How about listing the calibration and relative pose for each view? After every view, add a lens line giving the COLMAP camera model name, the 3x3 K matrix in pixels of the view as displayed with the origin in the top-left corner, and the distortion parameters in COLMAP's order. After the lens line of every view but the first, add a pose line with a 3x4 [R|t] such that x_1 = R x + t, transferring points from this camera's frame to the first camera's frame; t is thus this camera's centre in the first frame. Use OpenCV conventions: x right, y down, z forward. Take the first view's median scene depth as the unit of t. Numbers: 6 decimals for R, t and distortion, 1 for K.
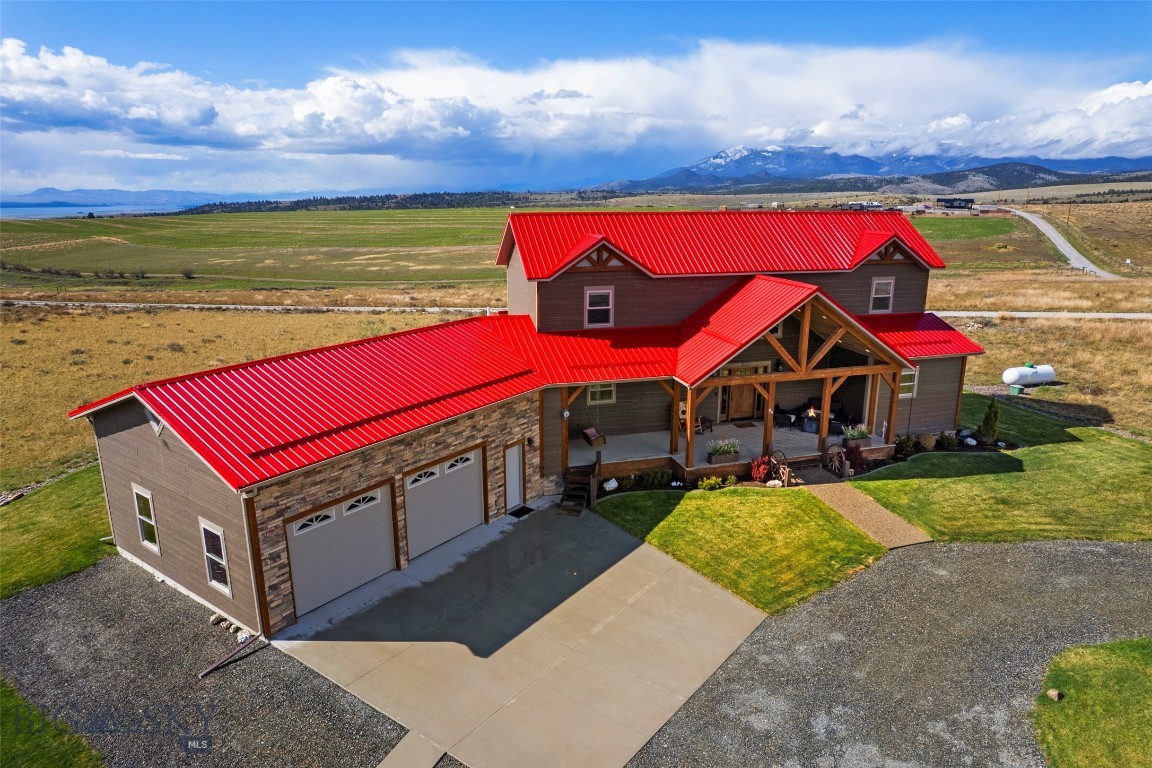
lens RADIAL K [[739.7, 0, 576.0], [0, 739.7, 384.0], [0, 0, 1]] dist [-0.070687, 0.055166]
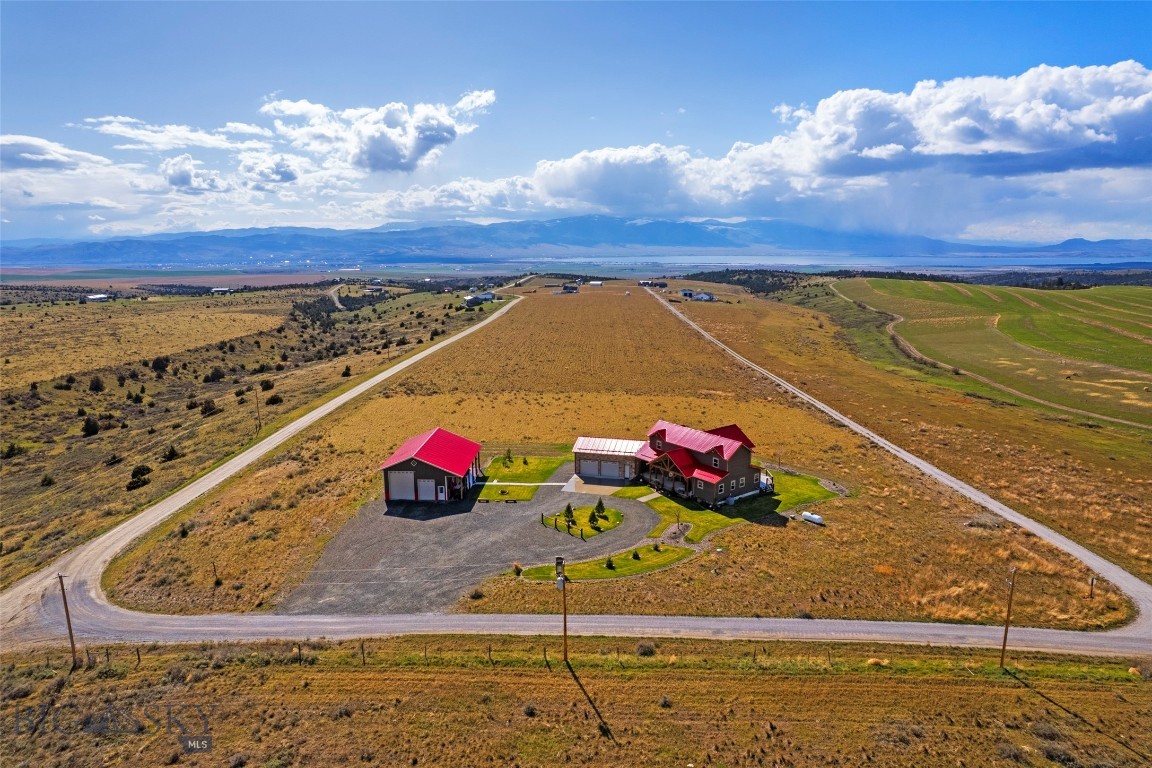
lens RADIAL K [[739.7, 0, 576.0], [0, 739.7, 384.0], [0, 0, 1]] dist [-0.070687, 0.055166]
pose [[0.352005, 0.178196, -0.918879, 3.998685], [-0.238896, 0.966300, 0.095876, -0.788234], [0.904998, 0.185768, 0.382713, -1.269484]]
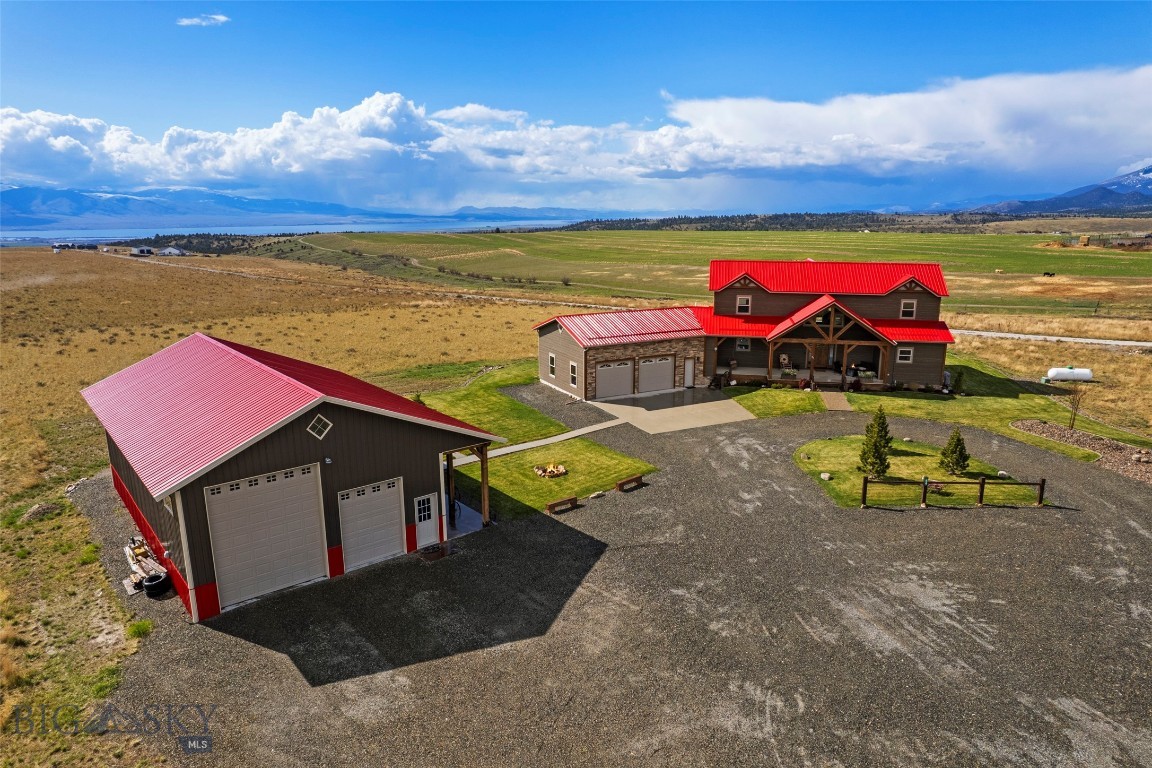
lens RADIAL K [[739.7, 0, 576.0], [0, 739.7, 384.0], [0, 0, 1]] dist [-0.070687, 0.055166]
pose [[0.891072, 0.102226, -0.442200, 0.585683], [-0.113145, 0.993577, 0.001695, 0.182161], [0.439533, 0.048522, 0.896915, -1.168089]]
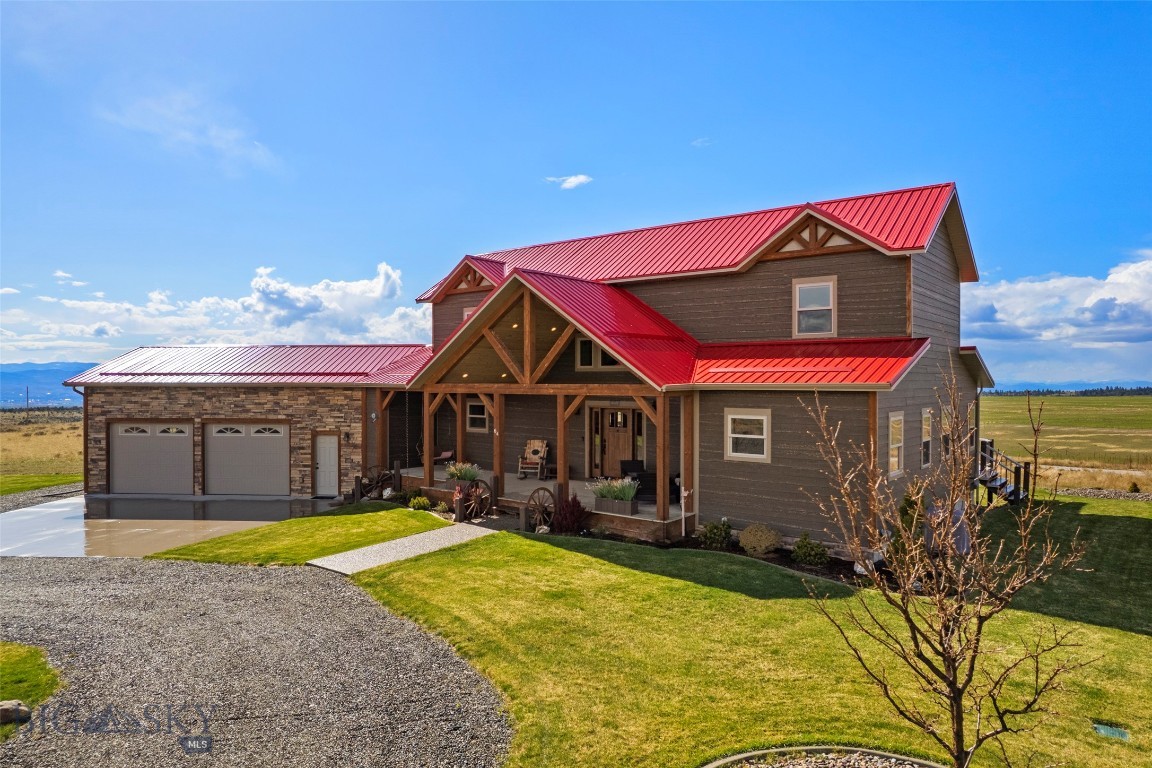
lens RADIAL K [[739.7, 0, 576.0], [0, 739.7, 384.0], [0, 0, 1]] dist [-0.070687, 0.055166]
pose [[0.559168, 0.001090, -0.829054, 0.940803], [-0.210948, 0.967274, -0.141005, 0.078045], [0.801768, 0.253733, 0.541098, 0.612925]]
